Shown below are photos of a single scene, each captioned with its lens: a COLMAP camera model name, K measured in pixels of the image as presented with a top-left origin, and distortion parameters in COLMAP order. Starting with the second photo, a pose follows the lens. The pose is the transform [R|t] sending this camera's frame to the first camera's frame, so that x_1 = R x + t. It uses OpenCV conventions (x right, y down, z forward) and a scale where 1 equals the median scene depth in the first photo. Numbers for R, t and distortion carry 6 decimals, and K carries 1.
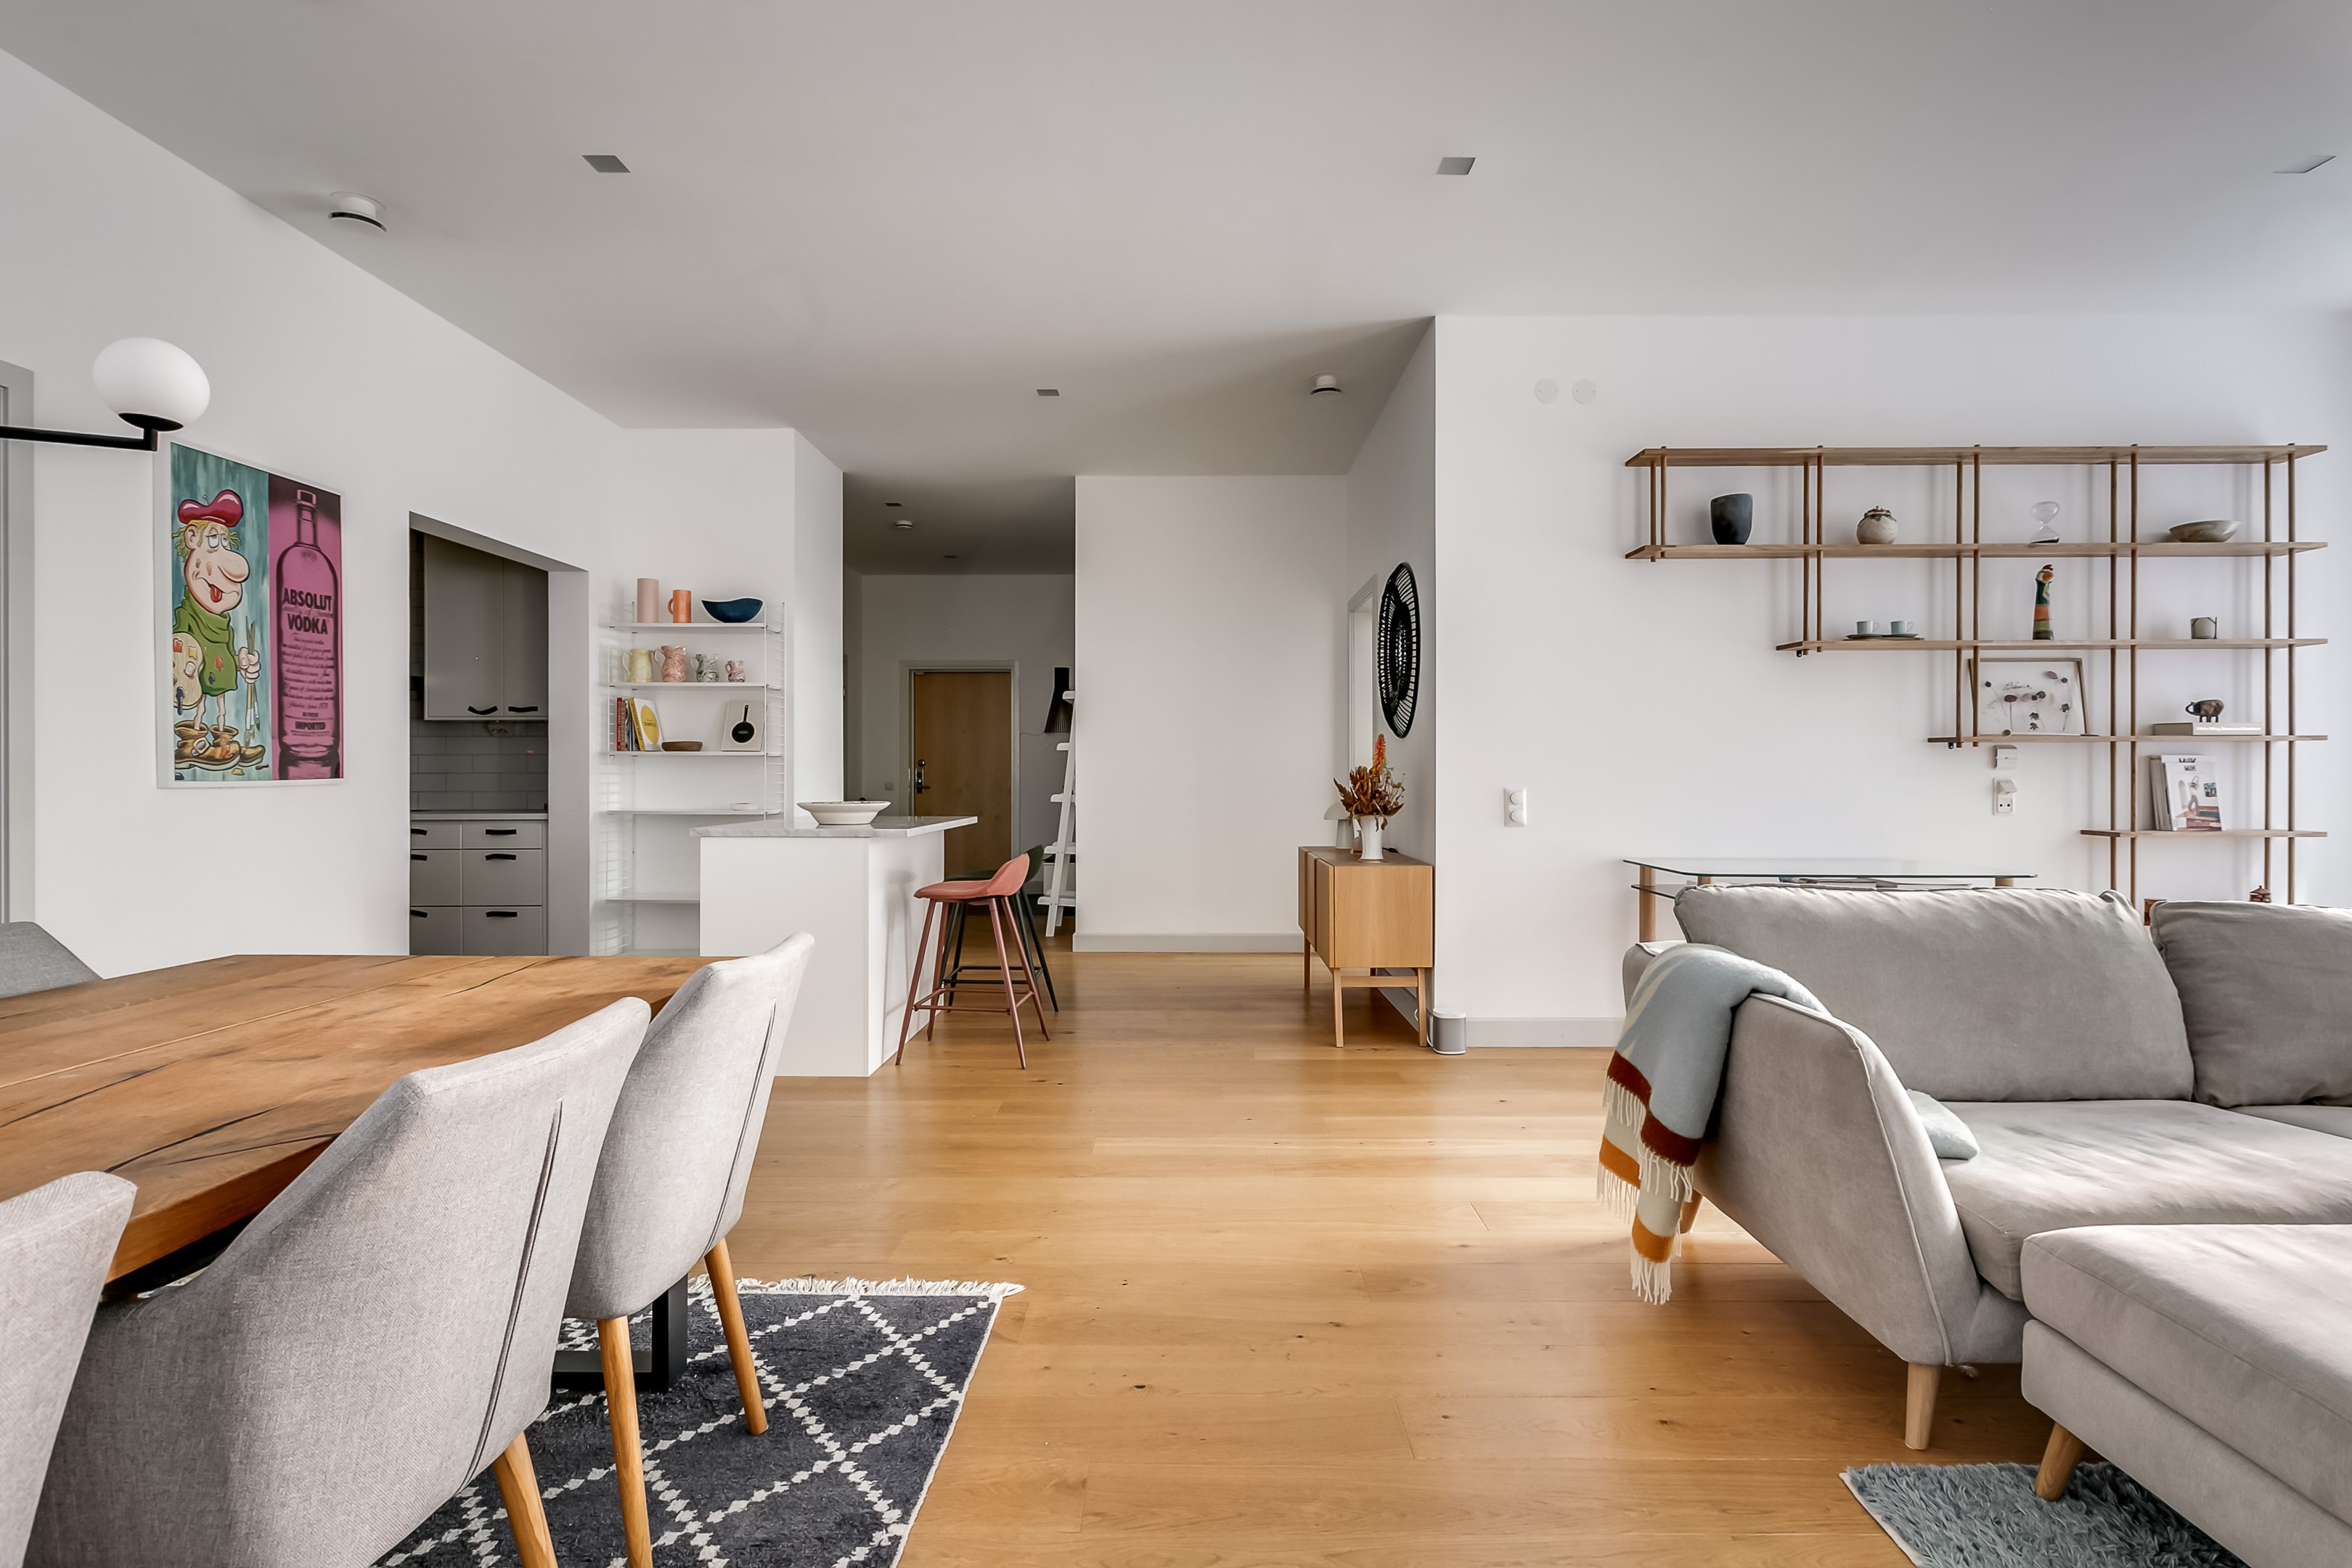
lens RADIAL K [[1184.6, 0, 1174.9], [0, 1184.6, 771.2], [0, 0, 1]] dist [0.005924, -0.001403]
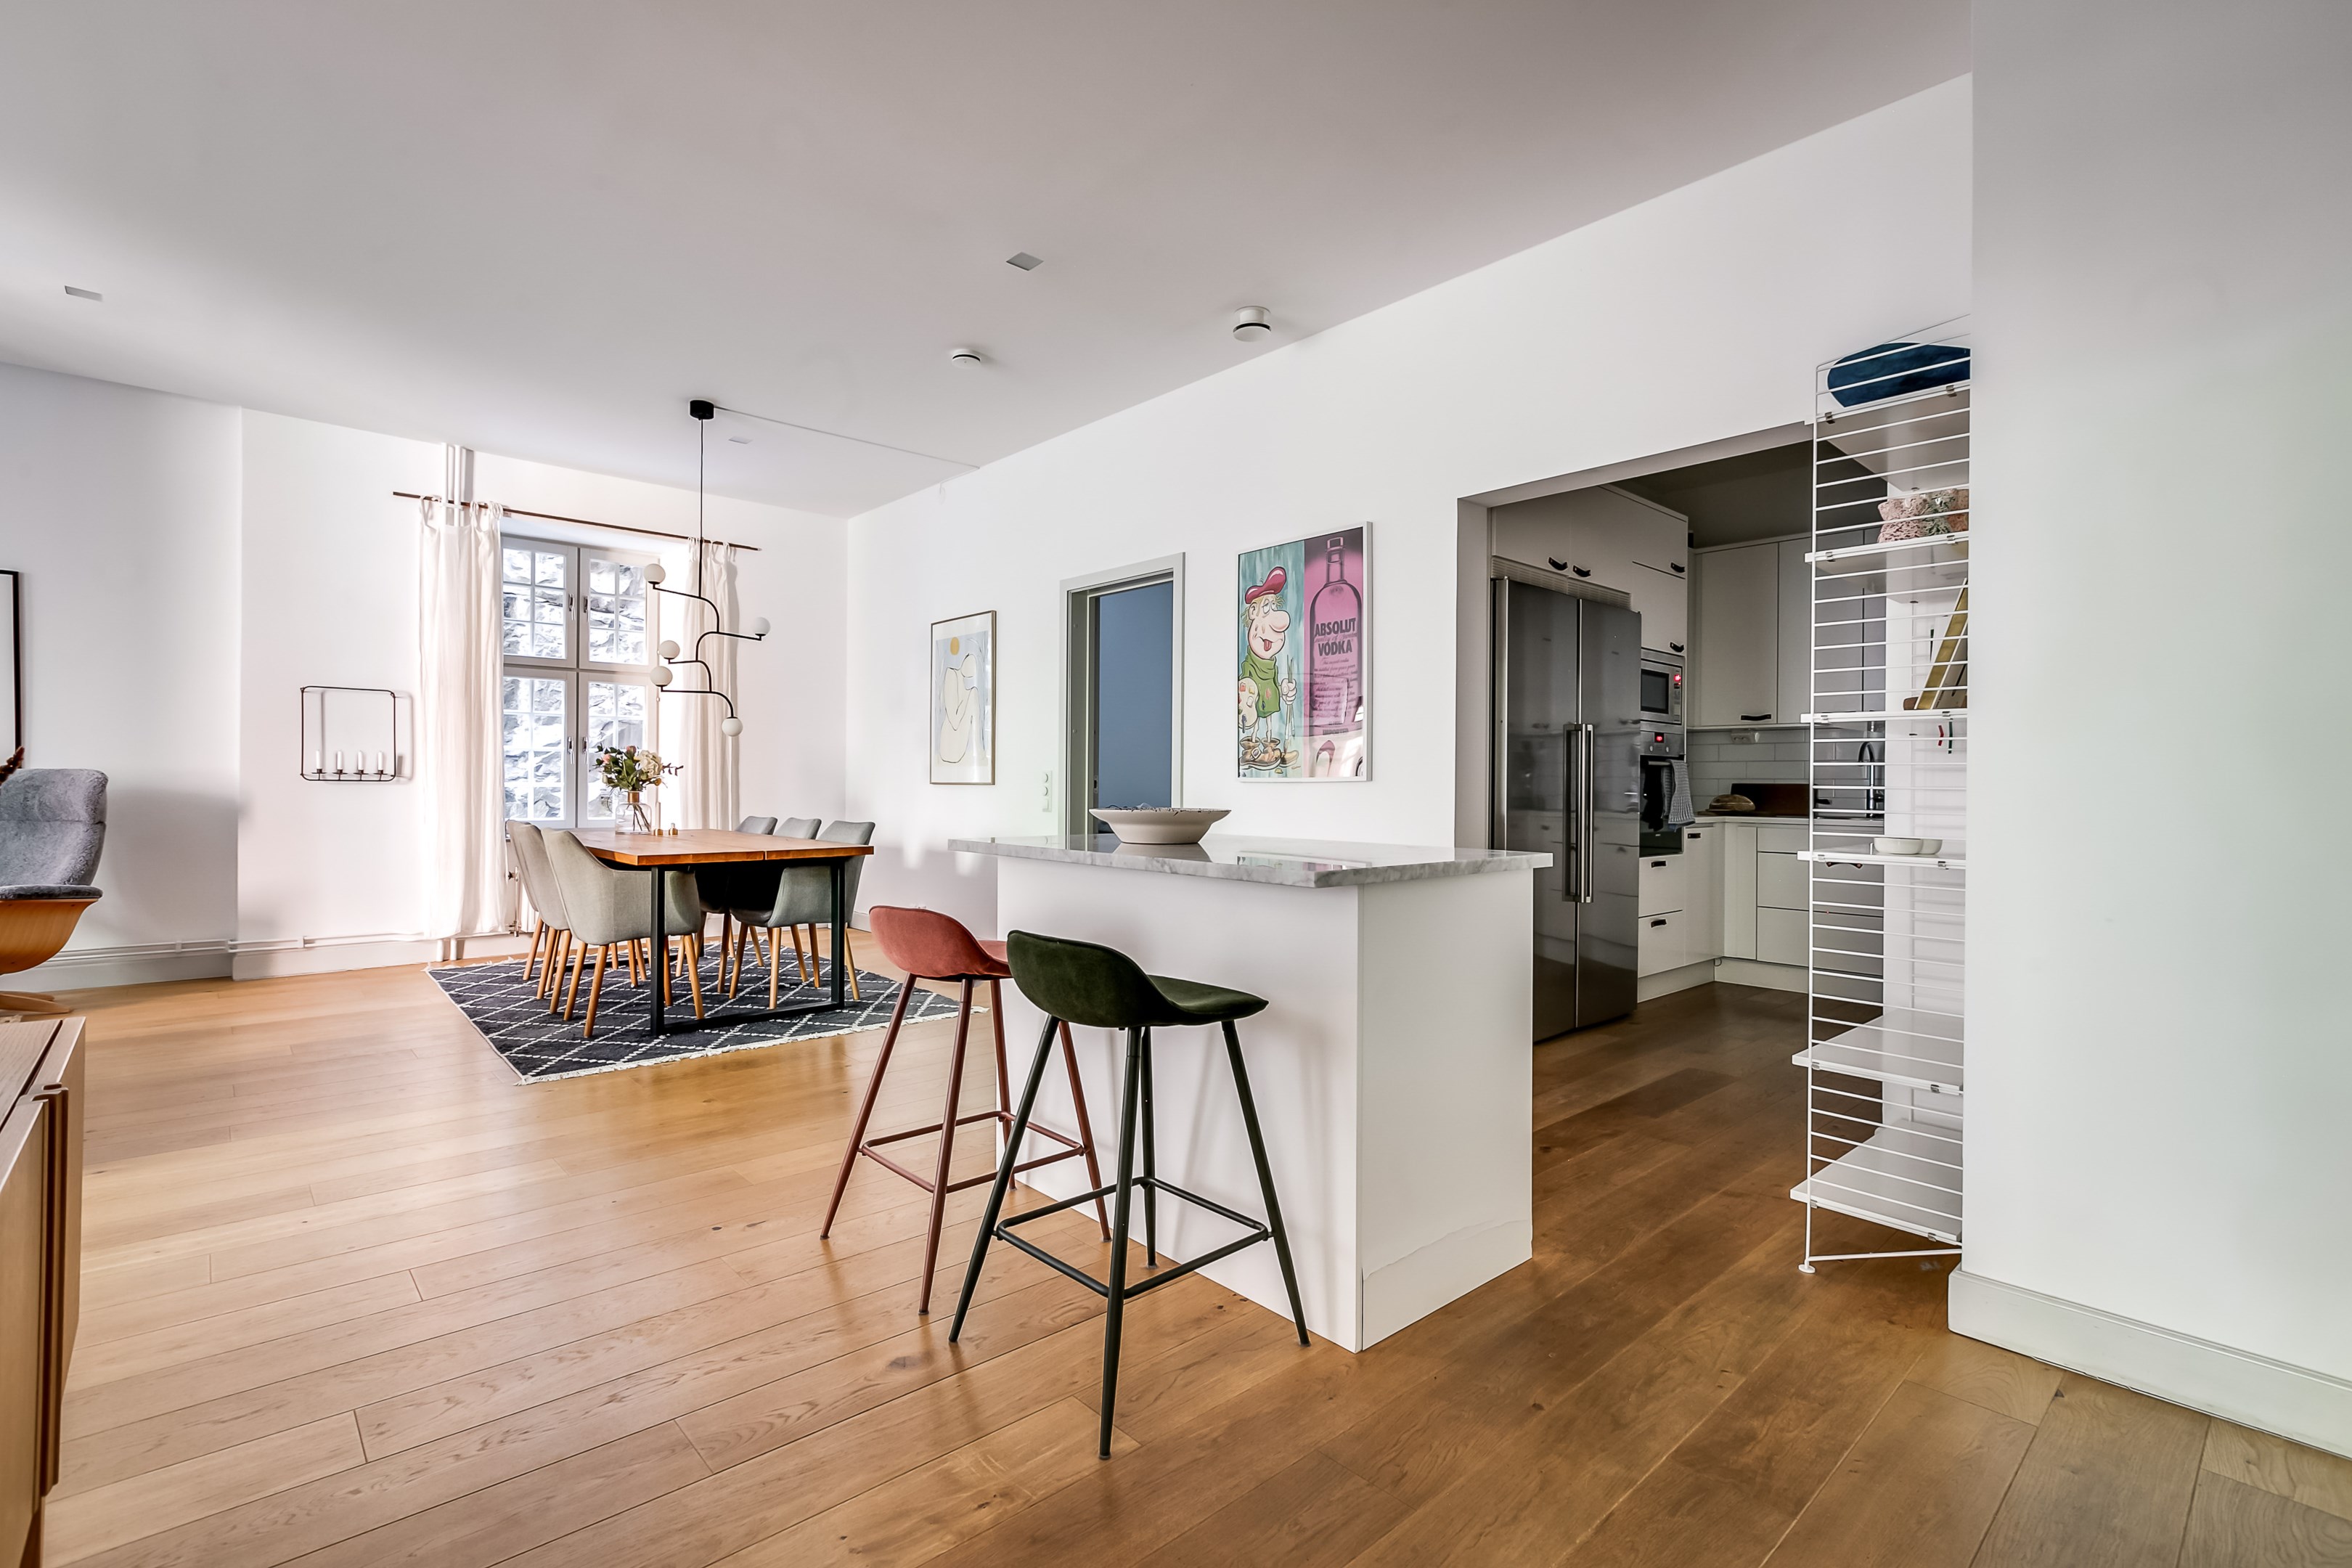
lens RADIAL K [[1052.5, 0, 1173.2], [0, 1052.5, 782.5], [0, 0, 1]] dist [-0.000651, -0.000206]
pose [[-0.730547, -0.005512, -0.682841, 0.119625], [-0.005306, 0.999983, -0.002396, 0.016548], [0.682842, 0.001873, -0.730563, 1.662511]]
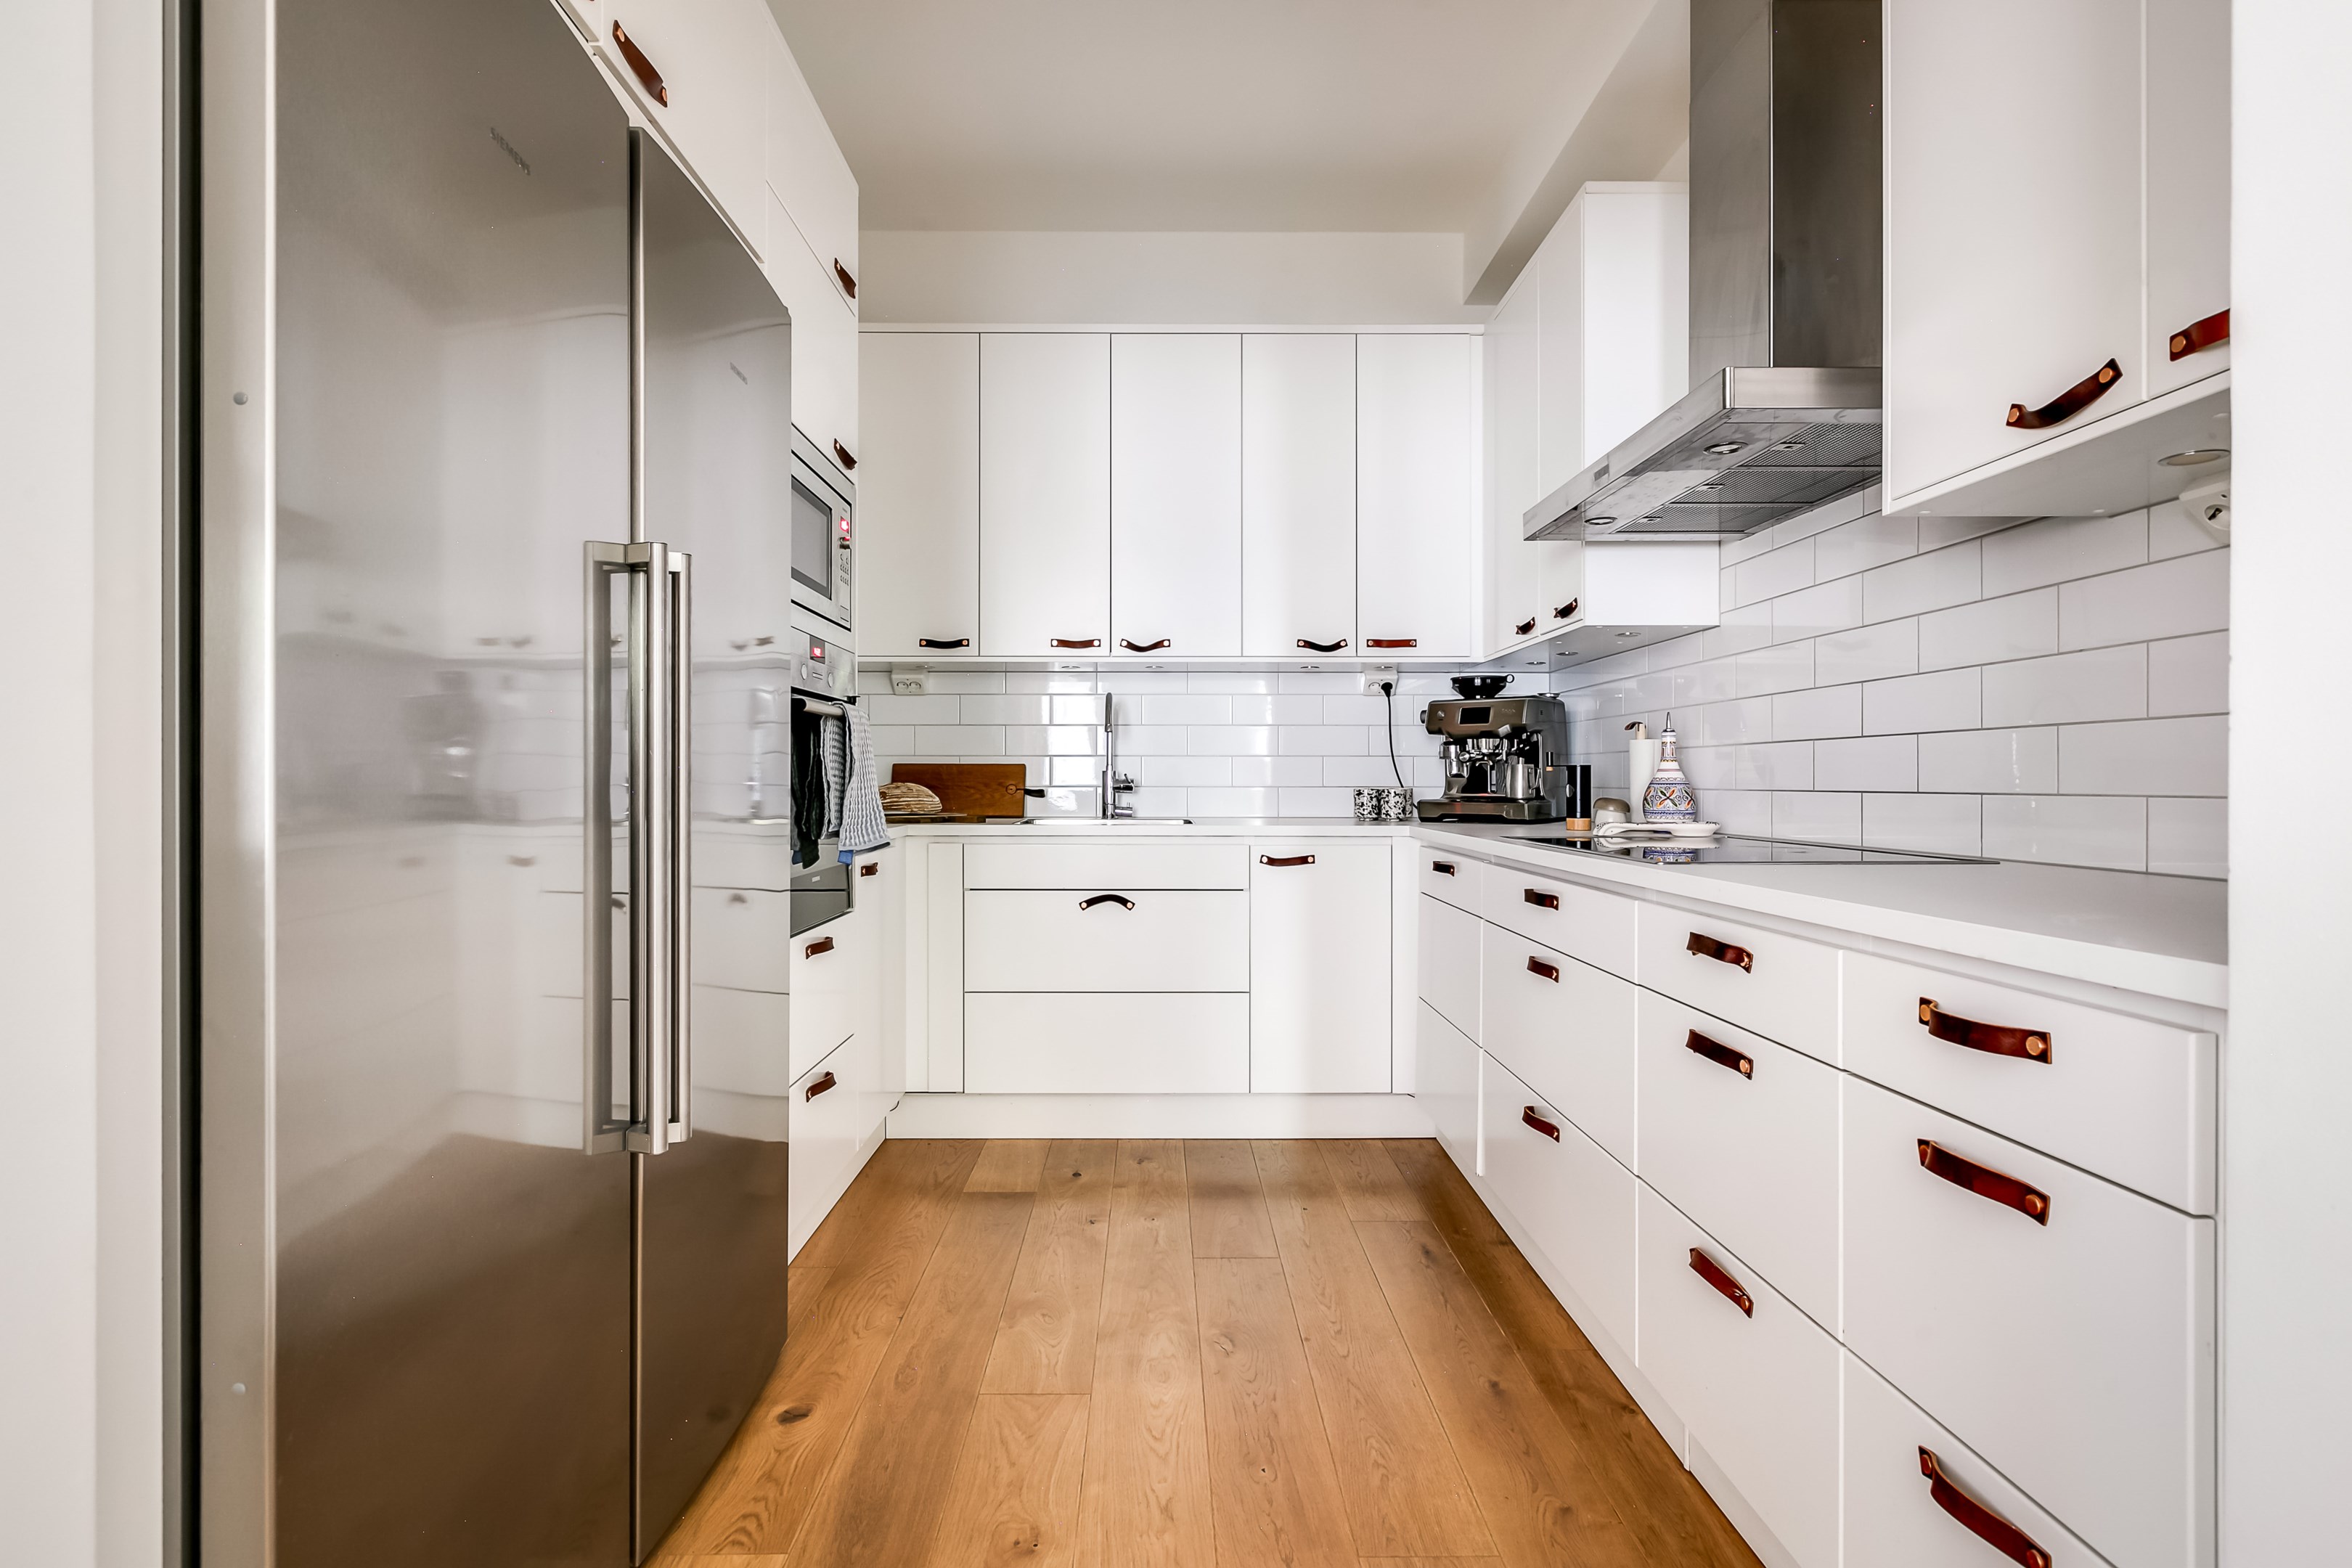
lens RADIAL K [[1107.1, 0, 1177.0], [0, 1107.1, 779.9], [0, 0, 1]] dist [0.004839, -0.001905]
pose [[0.024169, 0.001451, -0.999707, -0.614174], [0.000548, 0.999999, 0.001465, 0.022193], [0.999708, -0.000584, 0.024168, 1.299792]]
